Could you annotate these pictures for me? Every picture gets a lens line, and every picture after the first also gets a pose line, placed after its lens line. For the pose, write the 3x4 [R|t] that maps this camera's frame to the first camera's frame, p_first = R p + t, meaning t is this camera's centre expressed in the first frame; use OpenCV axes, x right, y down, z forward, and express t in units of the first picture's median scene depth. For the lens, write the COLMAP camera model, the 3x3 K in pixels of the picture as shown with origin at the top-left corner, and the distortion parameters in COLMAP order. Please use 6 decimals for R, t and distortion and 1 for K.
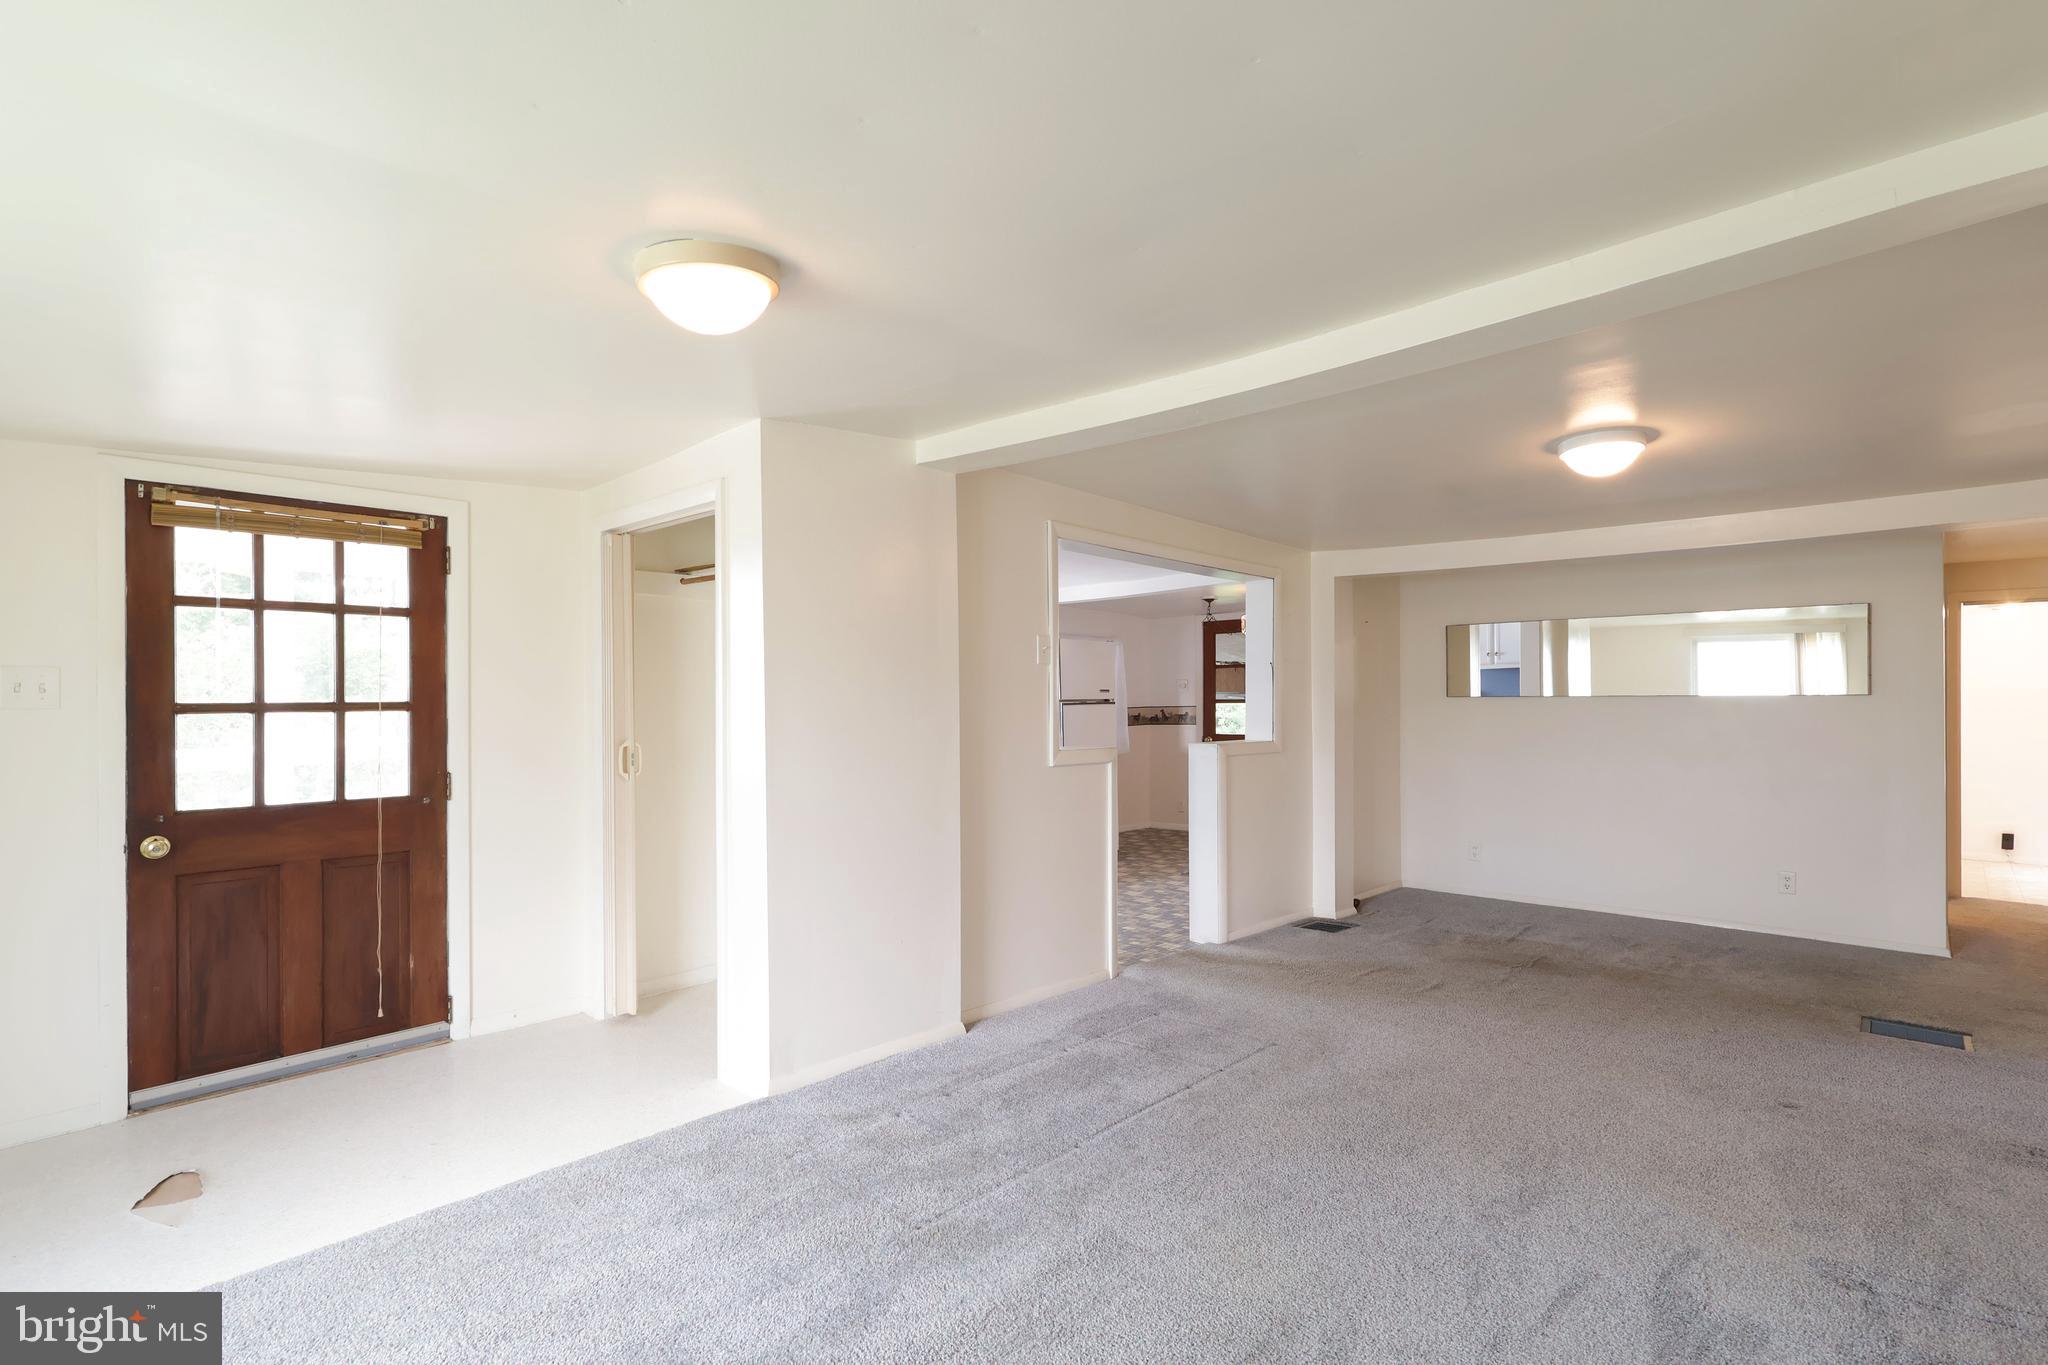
lens RADIAL K [[975.6, 0, 1028.0], [0, 975.6, 700.9], [0, 0, 1]] dist [0.001983, 0.000458]
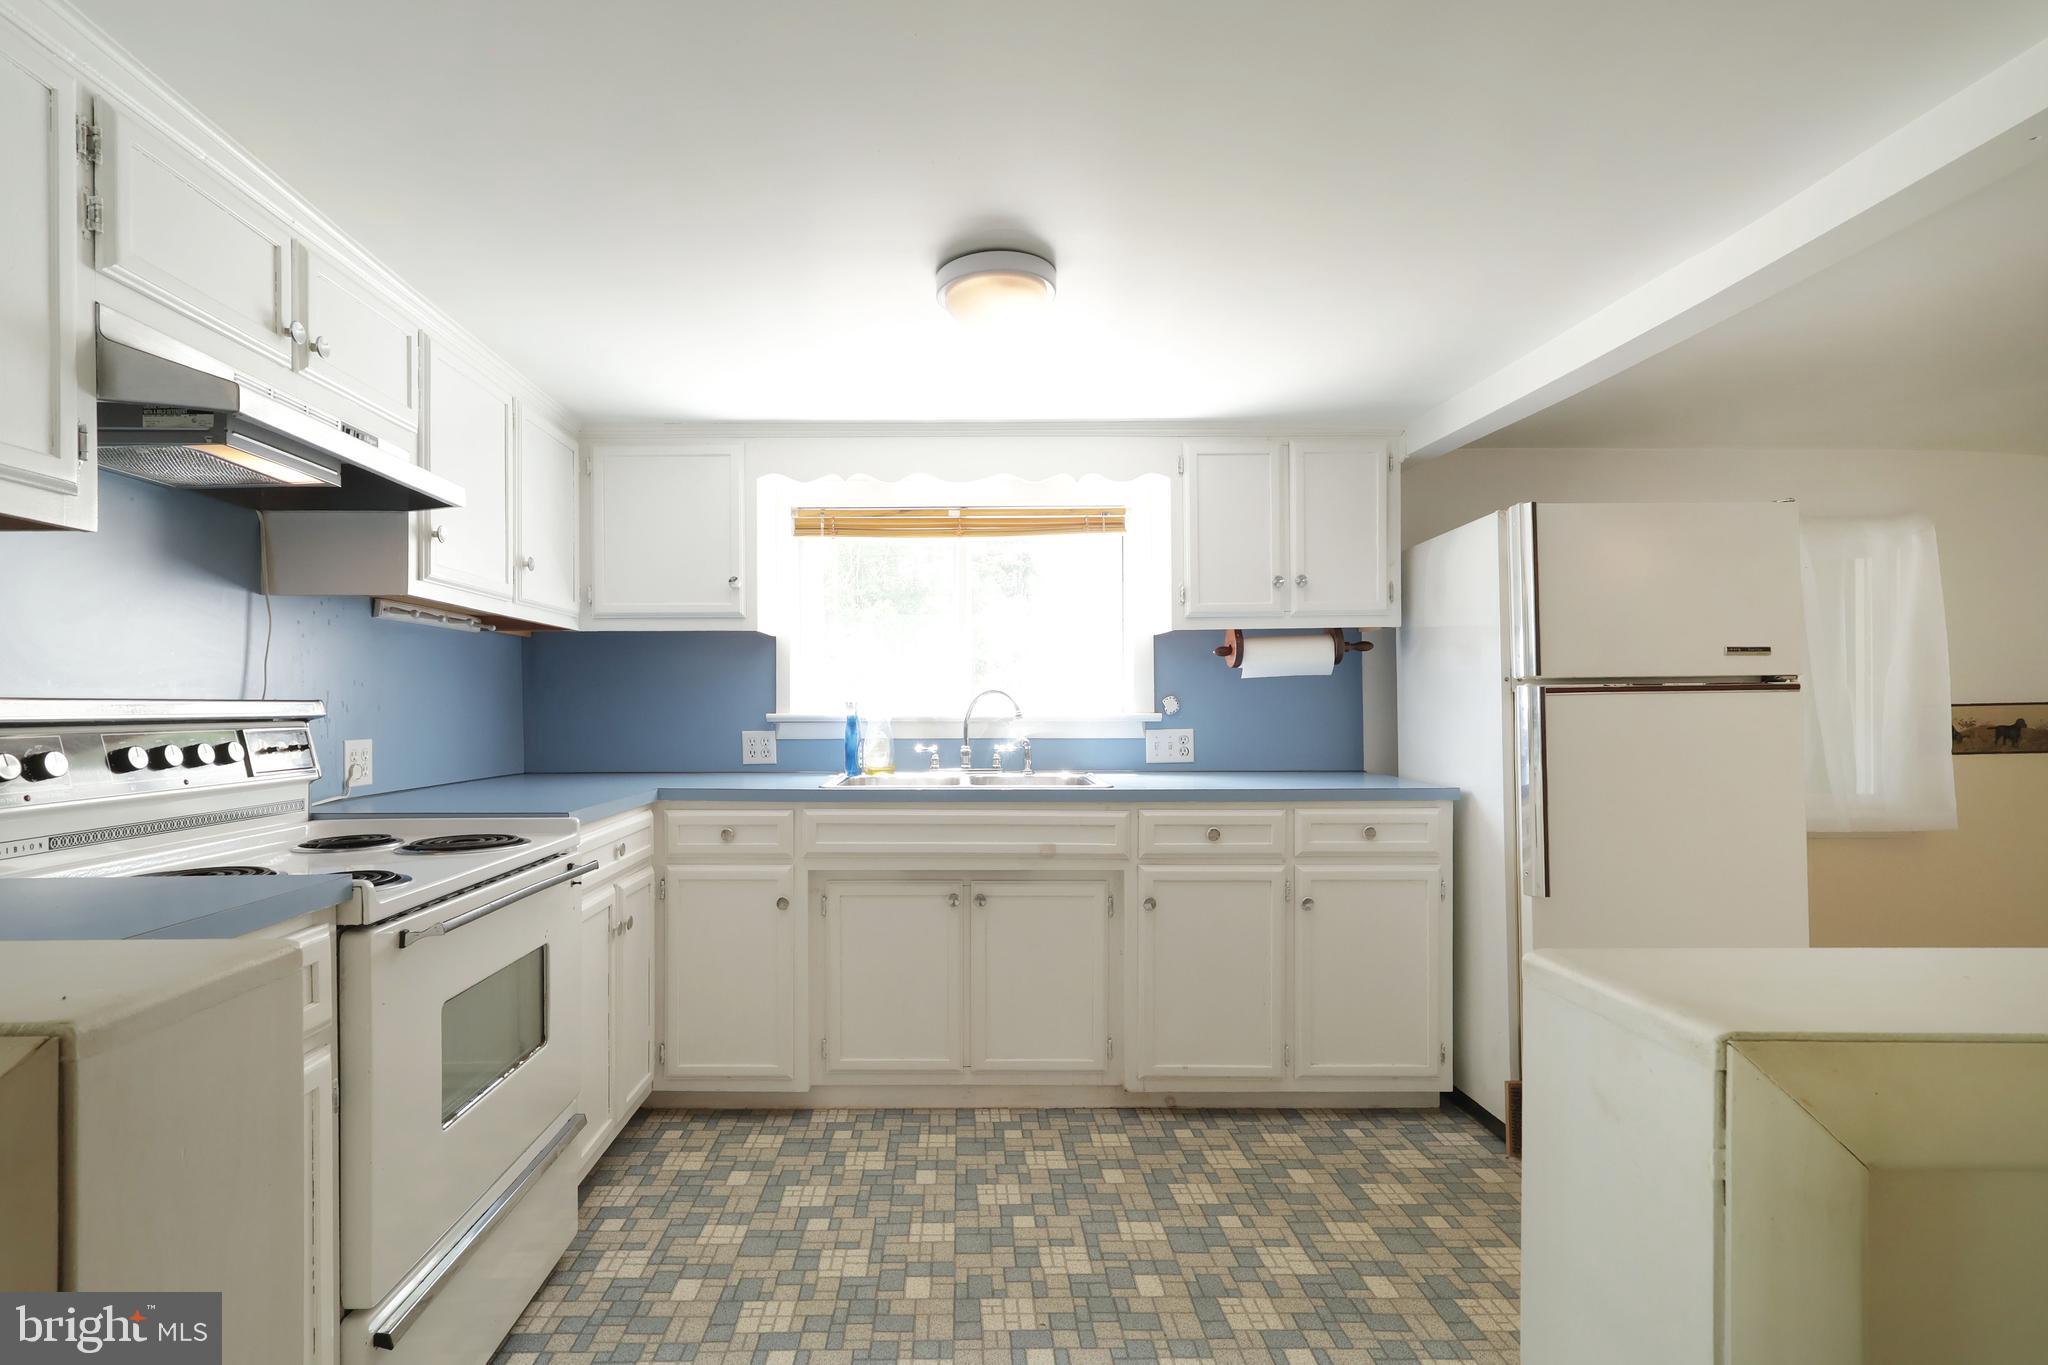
lens RADIAL K [[993.3, 0, 964.0], [0, 993.3, 706.0], [0, 0, 1]] dist [0.002220, 0.000017]
pose [[0.684817, 0.001954, -0.728712, 0.308036], [0.001689, 0.999989, 0.004269, 0.014656], [0.728713, -0.004154, 0.684807, 1.243815]]
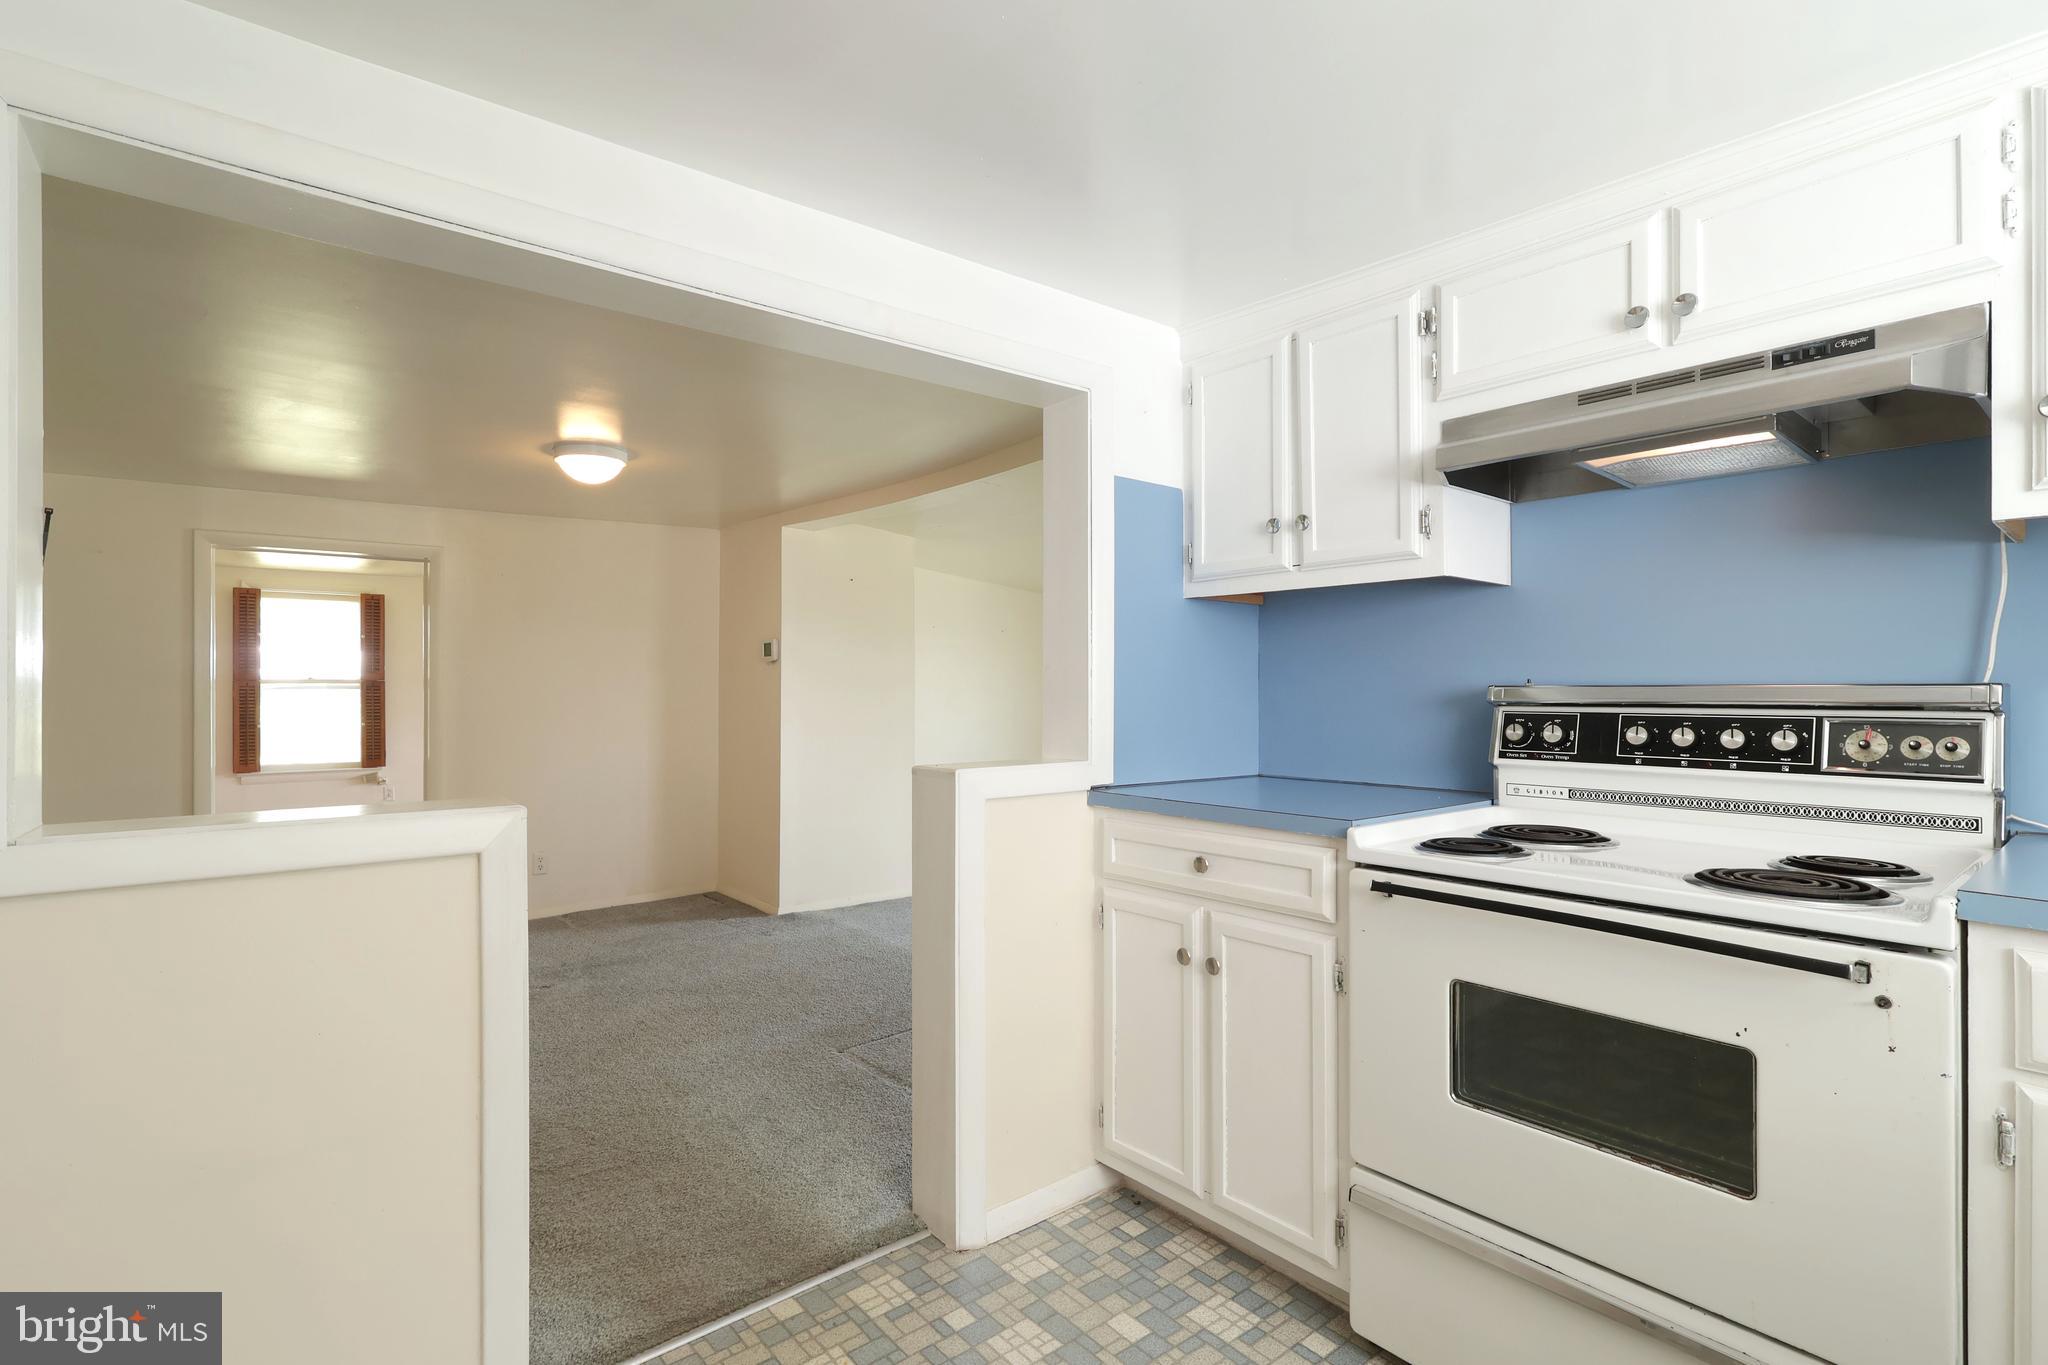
lens RADIAL K [[959.5, 0, 1026.0], [0, 959.5, 687.3], [0, 0, 1]] dist [0.000167, 0.000614]
pose [[-0.991066, 0.003465, 0.133325, -0.043201], [0.002738, 0.999980, -0.005640, 0.015926], [-0.133342, -0.005225, -0.991056, 1.853477]]
